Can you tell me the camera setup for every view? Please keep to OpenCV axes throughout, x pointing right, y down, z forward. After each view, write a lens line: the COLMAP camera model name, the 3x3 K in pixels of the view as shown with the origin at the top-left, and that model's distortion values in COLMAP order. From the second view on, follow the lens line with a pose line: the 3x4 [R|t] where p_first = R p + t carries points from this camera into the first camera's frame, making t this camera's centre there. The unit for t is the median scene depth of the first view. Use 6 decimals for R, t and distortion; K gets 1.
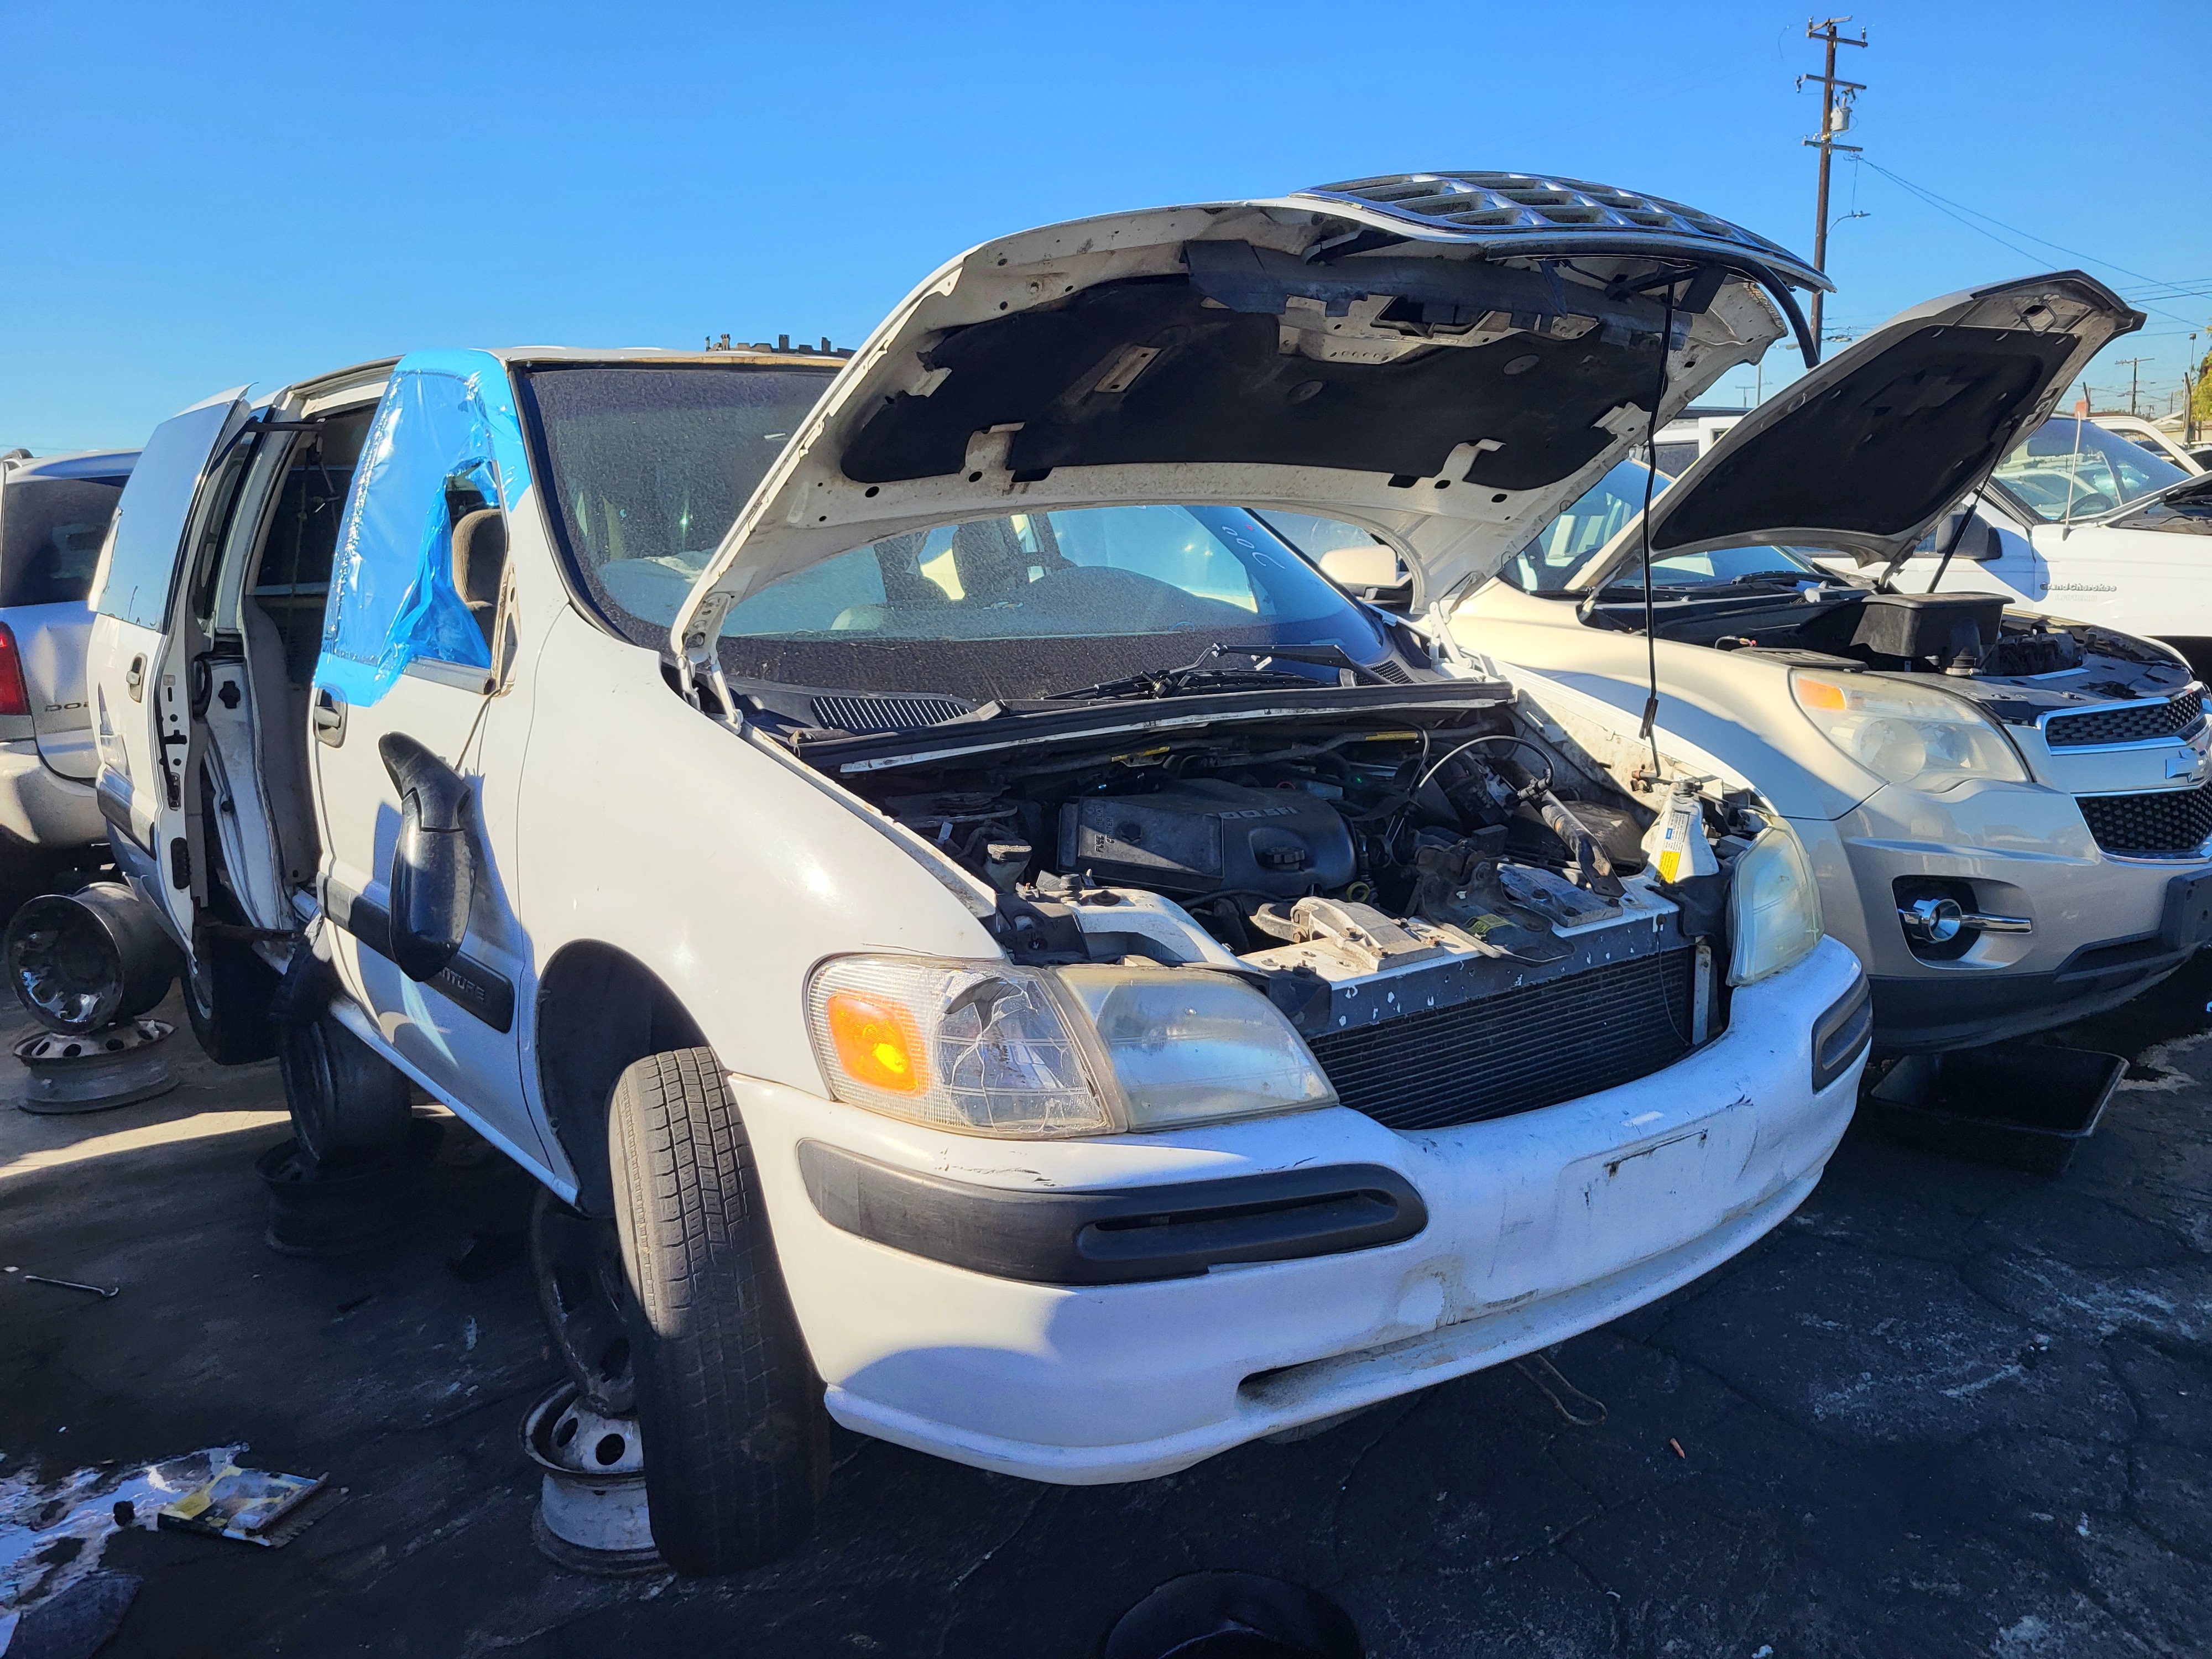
lens RADIAL K [[1713.5, 0, 1083.7], [0, 1713.5, 843.3], [0, 0, 1]] dist [0.066582, -0.051106]
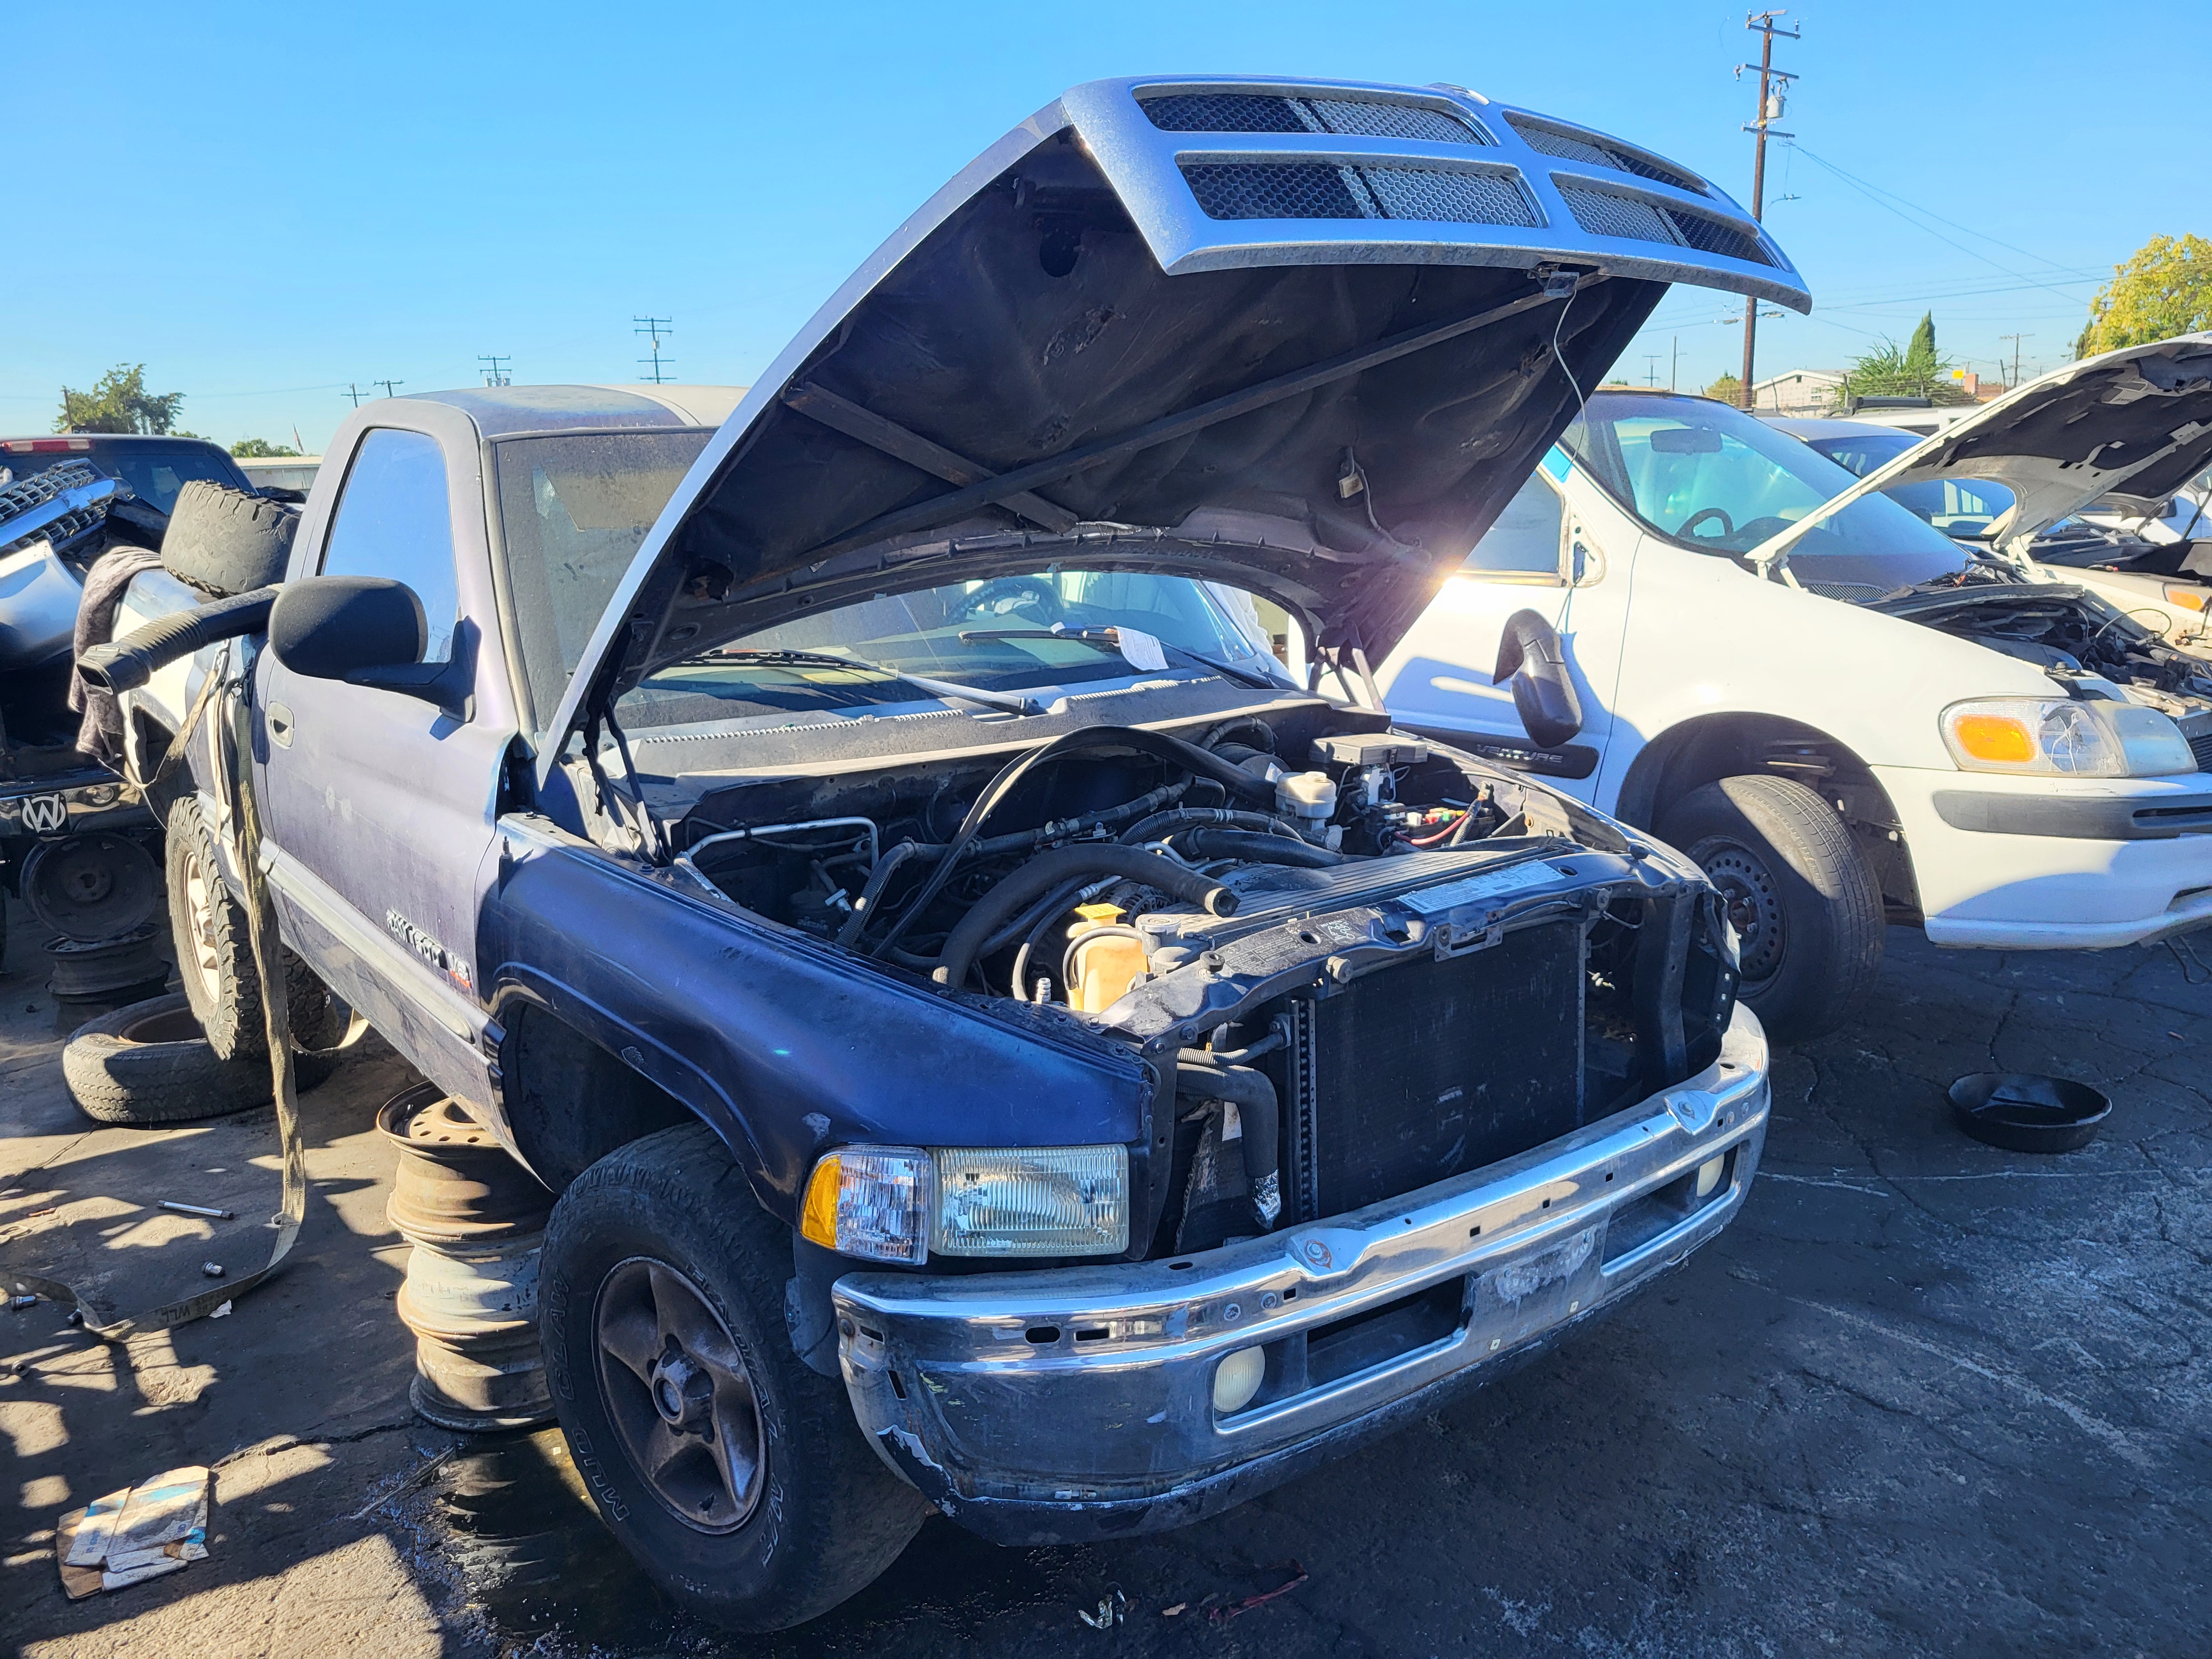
lens RADIAL K [[1712.6, 0, 1116.5], [0, 1712.6, 838.7], [0, 0, 1]] dist [0.060114, -0.048937]
pose [[0.997278, -0.005800, 0.073499, -0.617085], [0.004260, 0.999769, 0.021087, 0.086684], [-0.073605, -0.020717, 0.997072, -0.470239]]
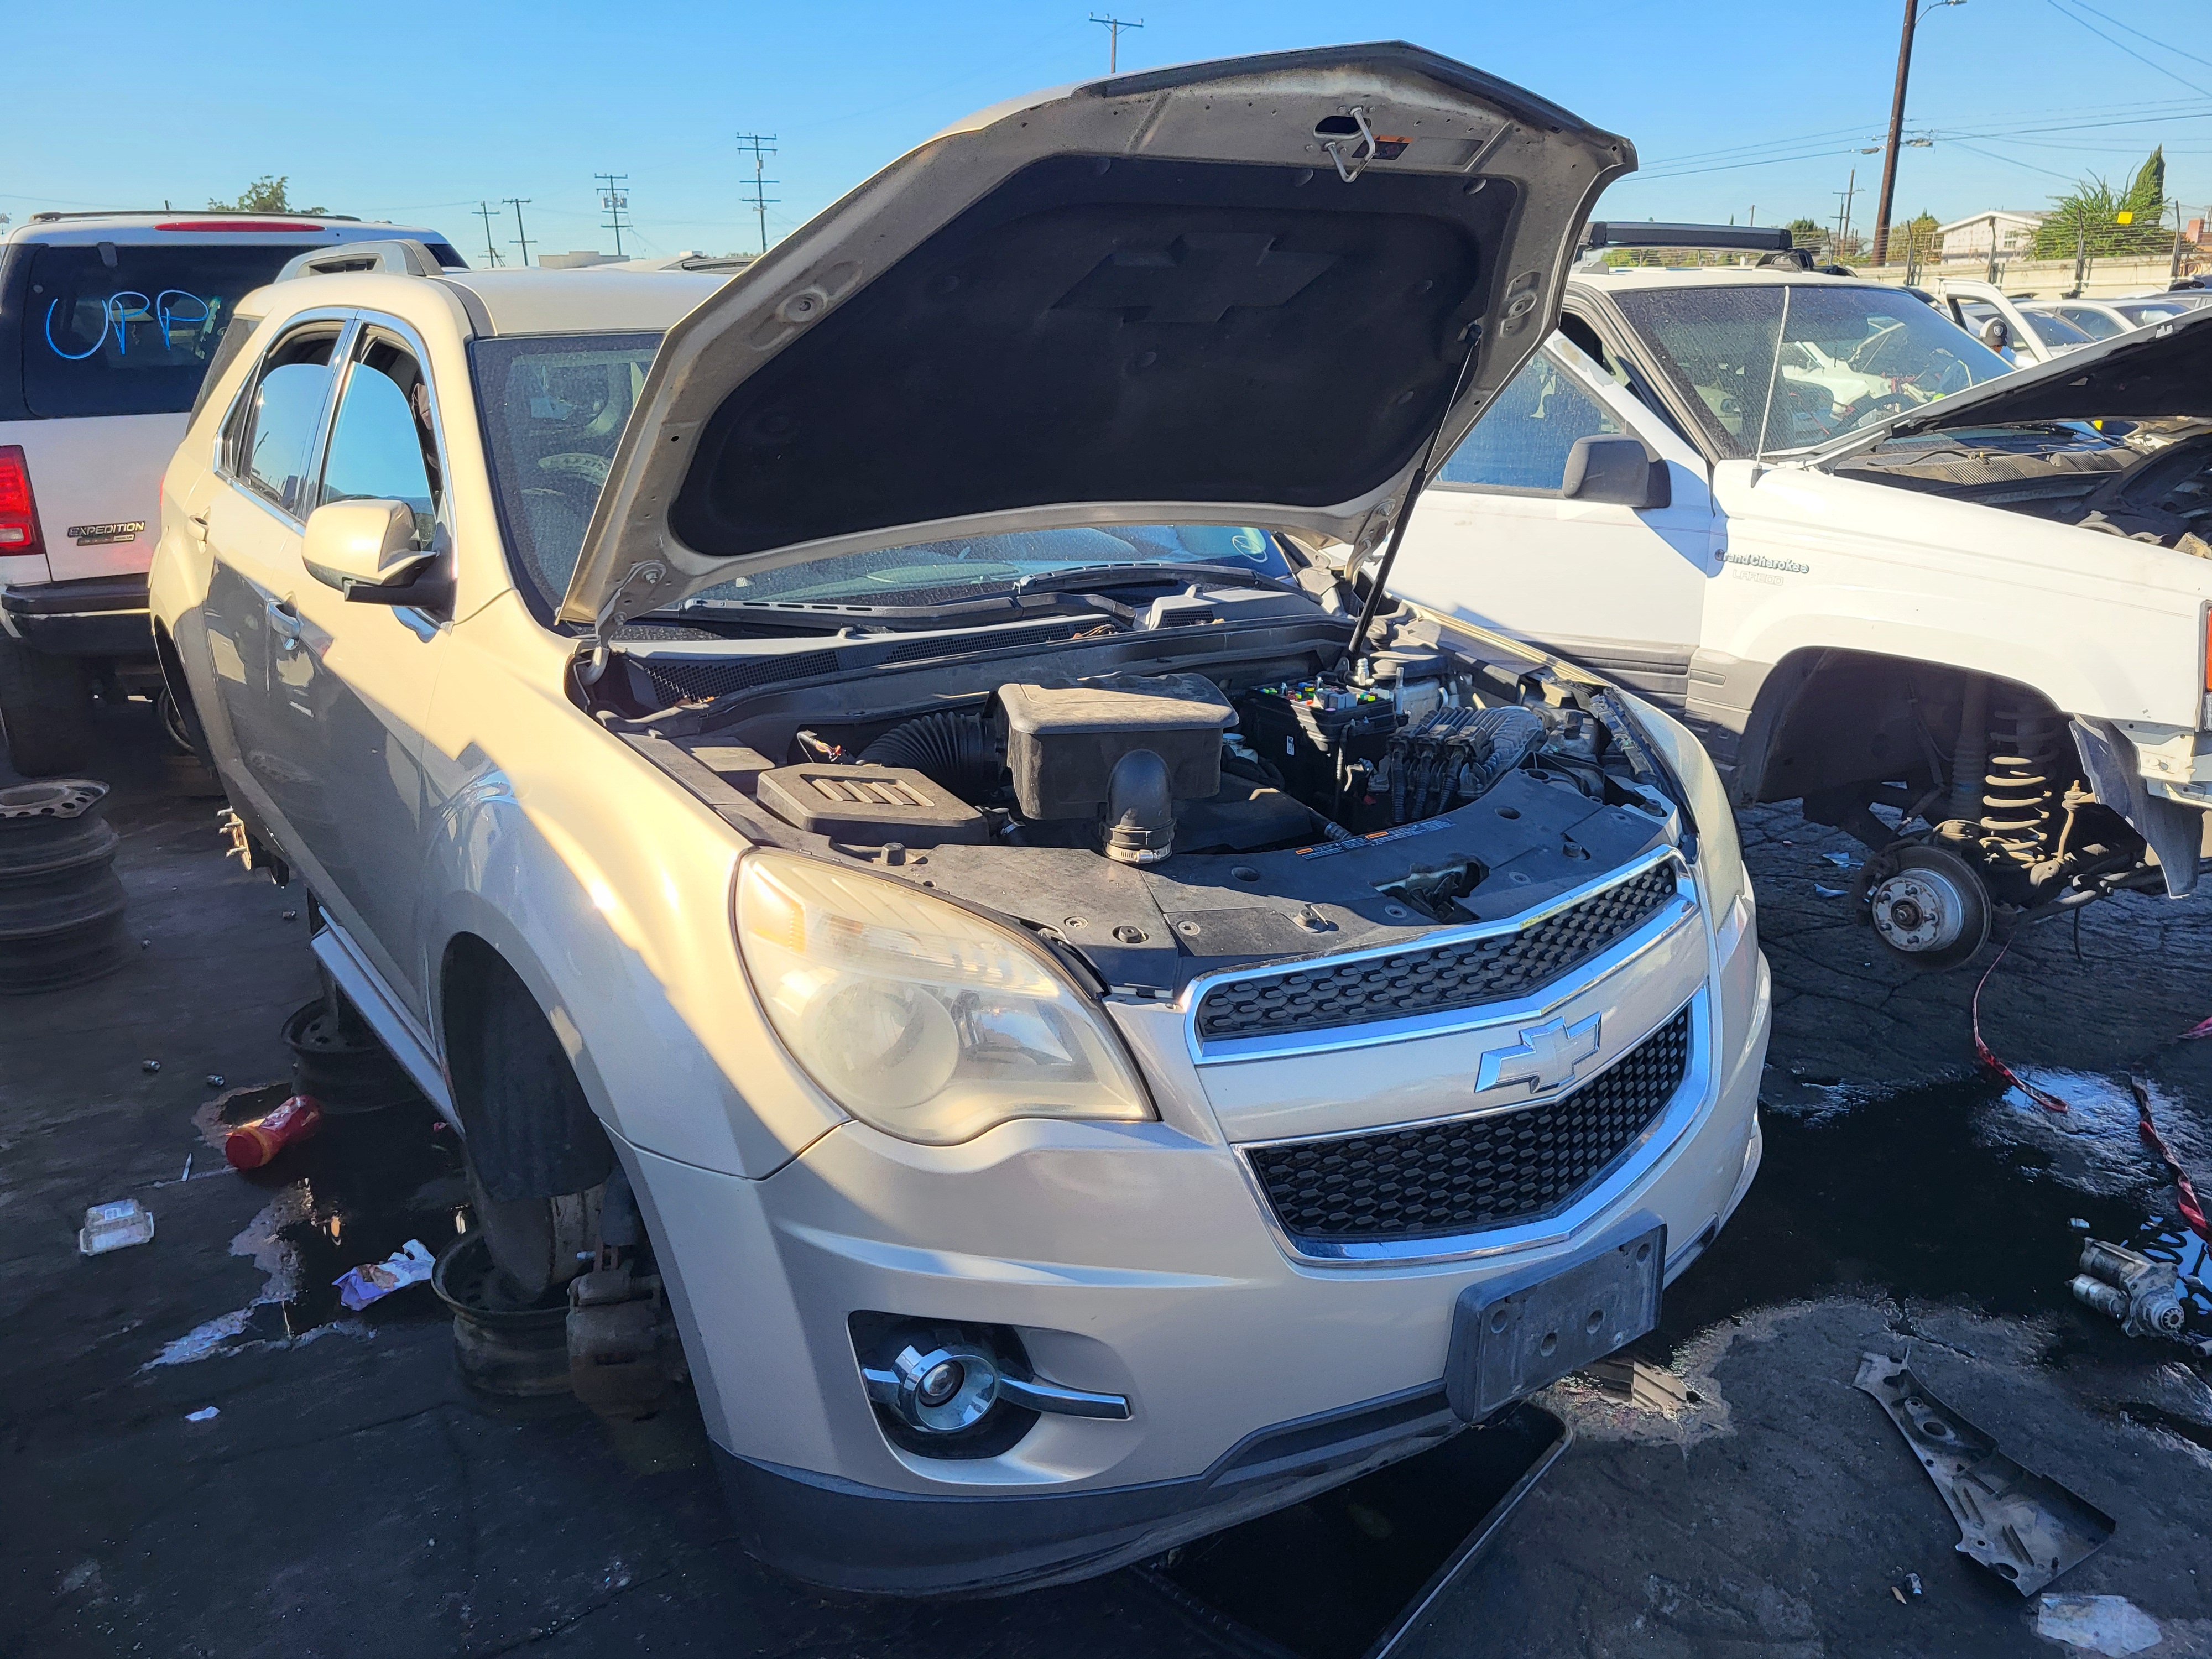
lens RADIAL K [[1712.6, 0, 1116.5], [0, 1712.6, 838.7], [0, 0, 1]] dist [0.060114, -0.048937]
pose [[0.999176, 0.037571, -0.015361, 0.510841], [-0.035637, 0.993166, 0.111133, -0.159741], [0.019432, -0.110494, 0.993687, 0.495842]]
